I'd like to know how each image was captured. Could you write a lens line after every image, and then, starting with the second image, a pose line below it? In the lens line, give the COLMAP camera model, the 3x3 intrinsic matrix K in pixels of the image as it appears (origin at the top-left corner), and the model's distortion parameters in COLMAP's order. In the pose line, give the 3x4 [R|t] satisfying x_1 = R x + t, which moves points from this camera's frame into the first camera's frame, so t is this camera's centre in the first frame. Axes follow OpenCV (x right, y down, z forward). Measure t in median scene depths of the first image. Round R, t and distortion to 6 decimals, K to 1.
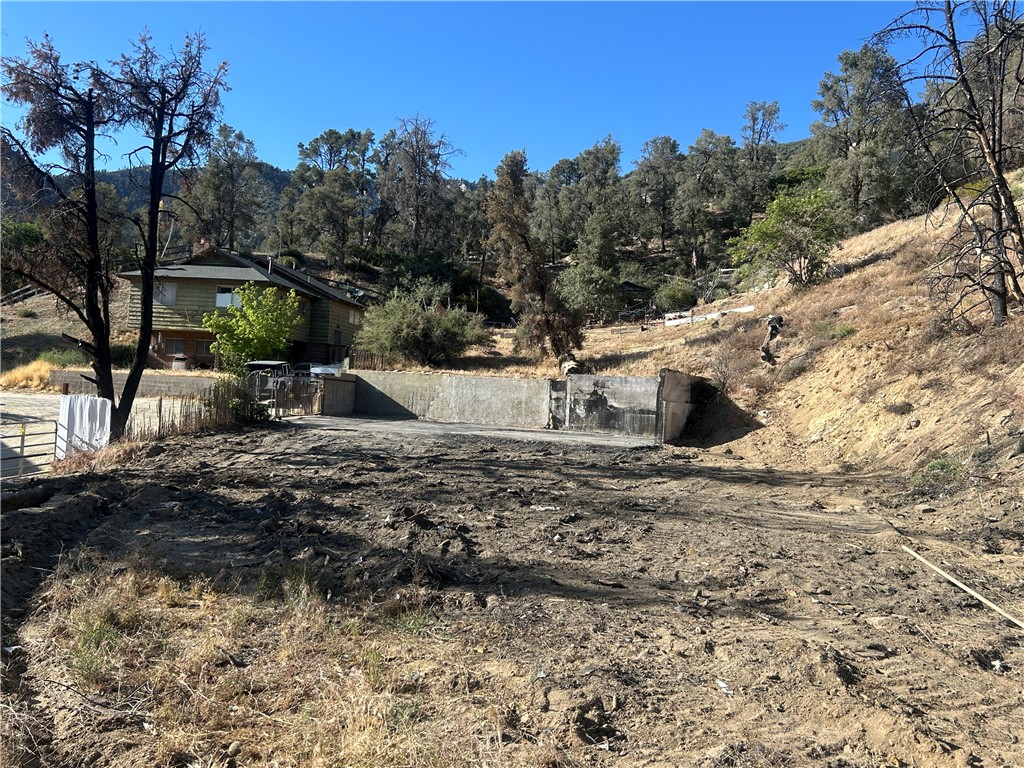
lens RADIAL K [[806.2, 0, 512.0], [0, 806.2, 384.0], [0, 0, 1]] dist [0.072806, -0.004468]
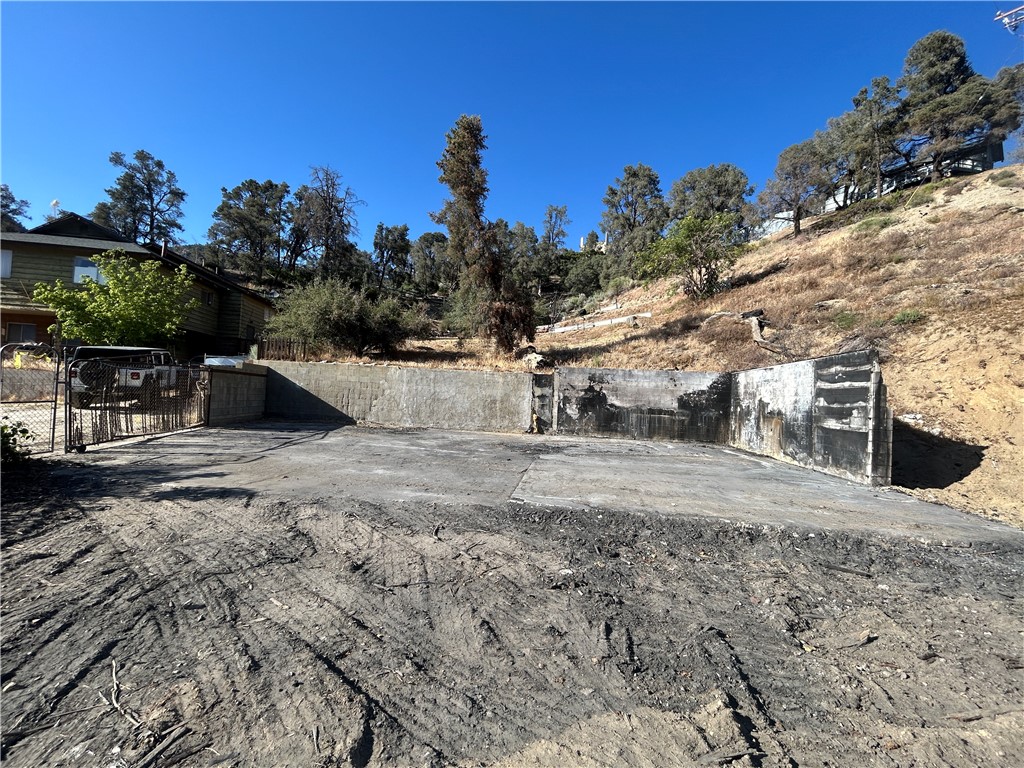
lens RADIAL K [[416.0, 0, 512.0], [0, 416.0, 384.0], [0, 0, 1]] dist [0.001627, 0.000533]
pose [[0.948030, -0.004163, 0.318154, -0.118098], [0.000628, 0.999937, 0.011212, 0.000978], [-0.318180, -0.010430, 0.947973, 0.662453]]
